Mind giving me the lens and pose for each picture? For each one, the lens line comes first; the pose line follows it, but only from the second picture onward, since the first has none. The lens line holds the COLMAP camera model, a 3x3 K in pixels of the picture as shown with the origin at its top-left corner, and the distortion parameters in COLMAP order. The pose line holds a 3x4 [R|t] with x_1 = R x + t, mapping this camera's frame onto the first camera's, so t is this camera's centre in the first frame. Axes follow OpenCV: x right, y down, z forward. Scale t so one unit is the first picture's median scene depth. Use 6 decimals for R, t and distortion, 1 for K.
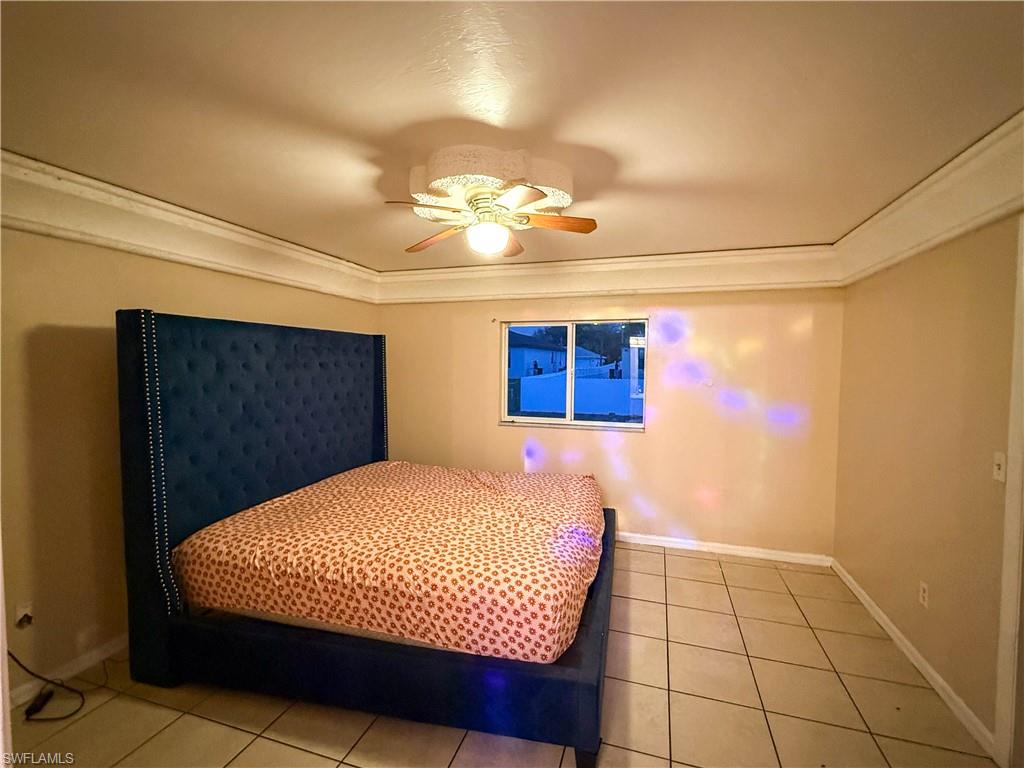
lens RADIAL K [[459.6, 0, 514.2], [0, 459.6, 385.2], [0, 0, 1]] dist [0.001635, 0.000706]
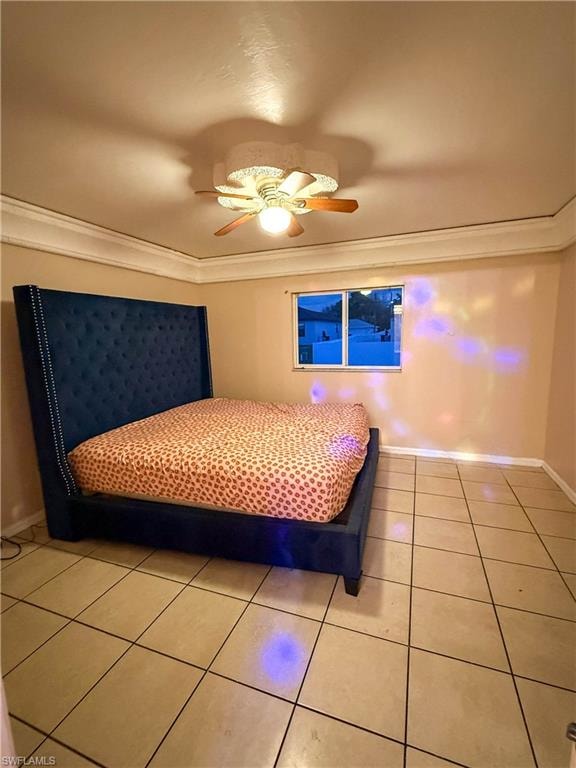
lens RADIAL K [[344.7, 0, 288.9], [0, 344.7, 385.9], [0, 0, 1]] dist [0.001635, 0.000706]
pose [[0.997880, -0.025128, -0.060027, 0.032809], [0.030972, 0.994654, 0.098508, 0.062088], [0.057231, -0.100159, 0.993324, -0.029208]]
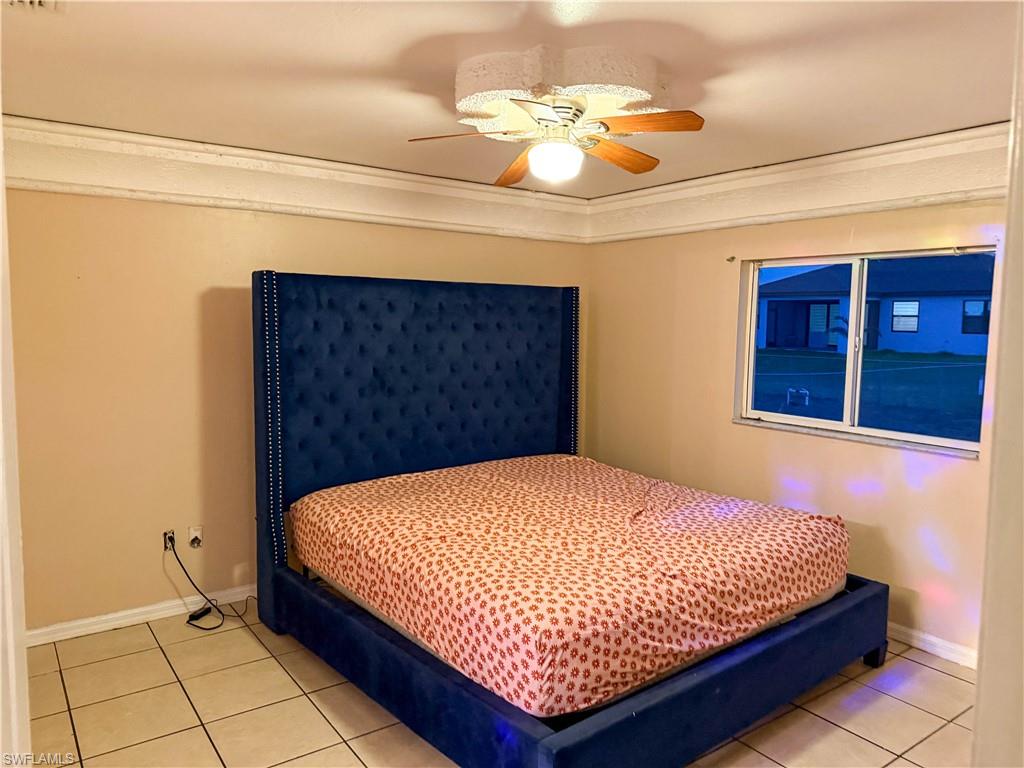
lens RADIAL K [[713.6, 0, 510.4], [0, 713.6, 382.5], [0, 0, 1]] dist [0.210289, -0.440080]
pose [[0.800676, 0.059296, -0.596156, 0.653292], [-0.039124, 0.998141, 0.046733, -0.009478], [0.597819, -0.014094, 0.801507, -0.002362]]
